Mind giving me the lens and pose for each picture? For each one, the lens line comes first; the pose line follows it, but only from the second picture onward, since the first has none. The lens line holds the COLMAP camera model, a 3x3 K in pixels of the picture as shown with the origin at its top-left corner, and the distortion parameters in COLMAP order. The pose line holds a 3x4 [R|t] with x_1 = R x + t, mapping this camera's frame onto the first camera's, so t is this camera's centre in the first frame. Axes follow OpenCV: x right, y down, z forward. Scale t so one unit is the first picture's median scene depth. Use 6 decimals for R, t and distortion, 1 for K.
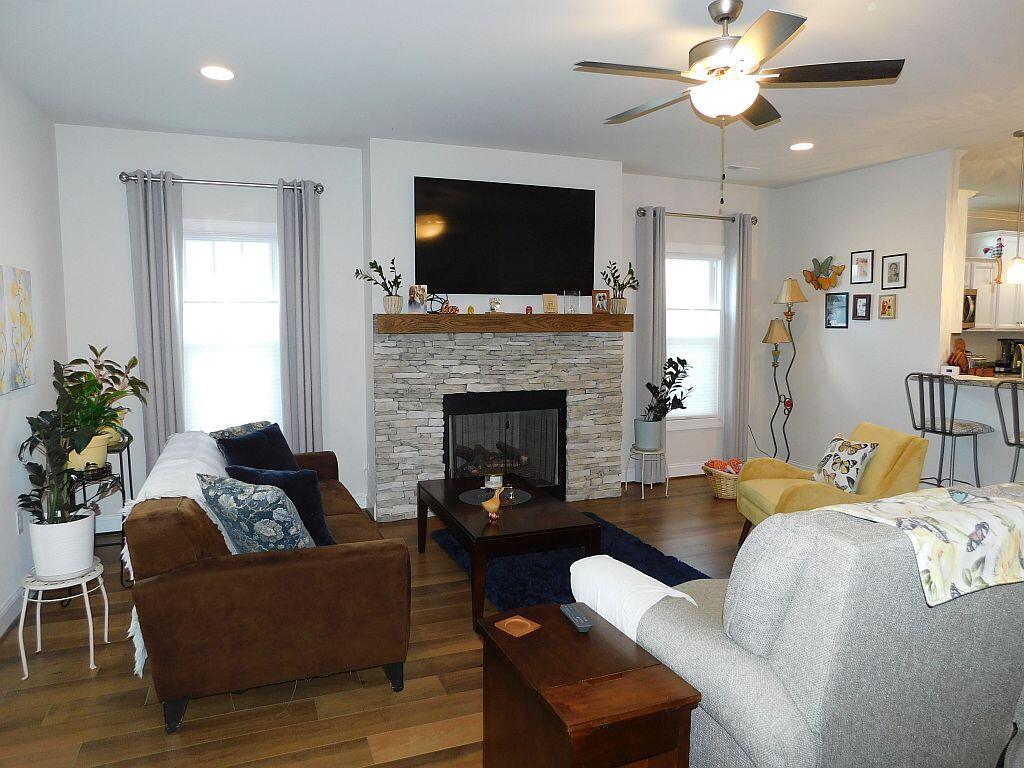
lens RADIAL K [[674.6, 0, 511.2], [0, 674.6, 387.8], [0, 0, 1]] dist [-0.039499, 0.009964]
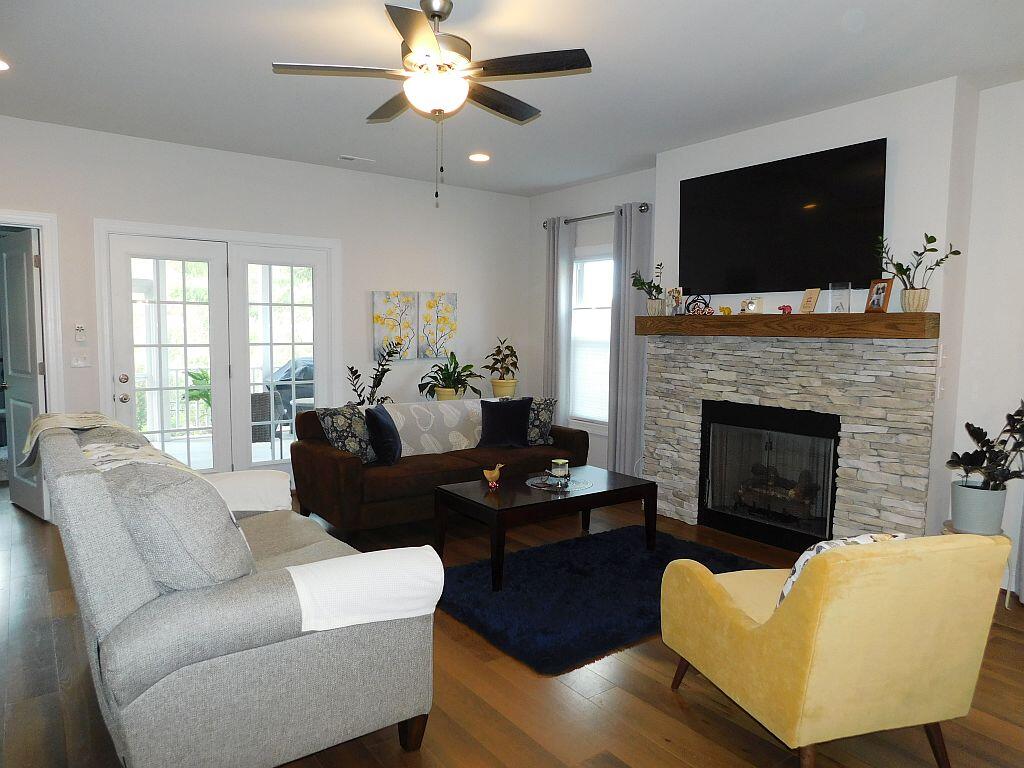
lens RADIAL K [[674.6, 0, 516.1], [0, 674.6, 382.9], [0, 0, 1]] dist [-0.039499, 0.009964]
pose [[0.276498, 0.079265, -0.957740, 0.720789], [-0.106356, 0.992995, 0.051478, -0.033813], [0.955111, 0.087628, 0.282991, 0.460365]]
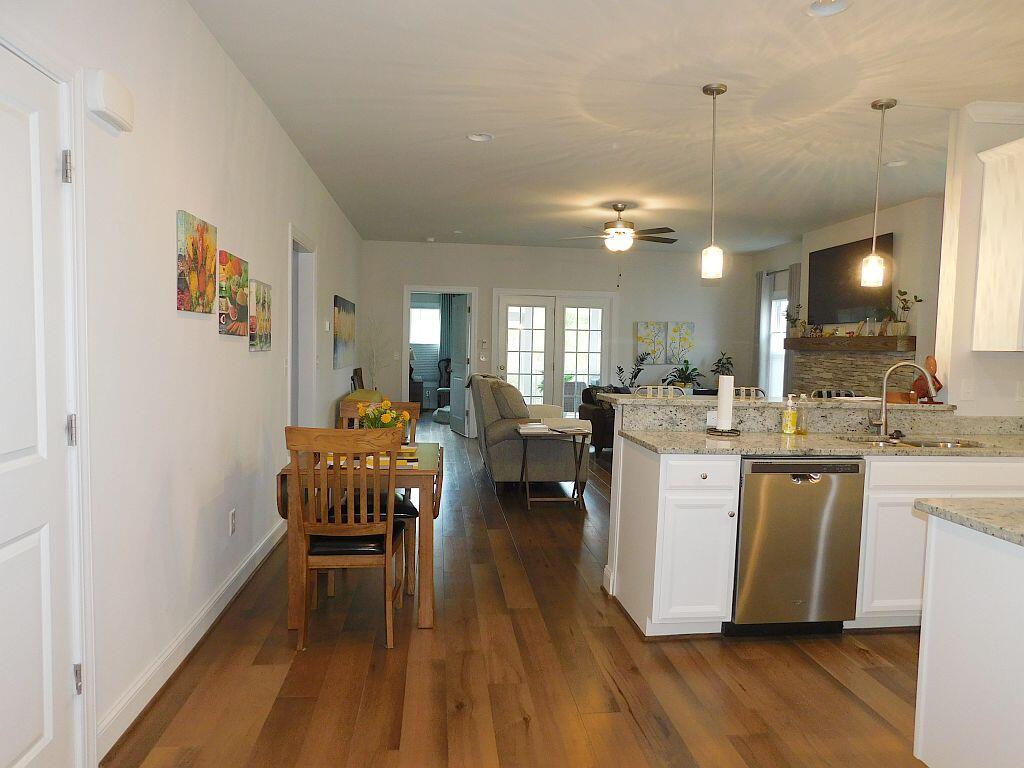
lens RADIAL K [[674.6, 0, 511.7], [0, 674.6, 386.4], [0, 0, 1]] dist [-0.039499, 0.009964]
pose [[-0.253806, 0.056545, -0.965601, 1.478561], [-0.117372, 0.989112, 0.088772, -0.050901], [0.960108, 0.135866, -0.244406, 0.688308]]
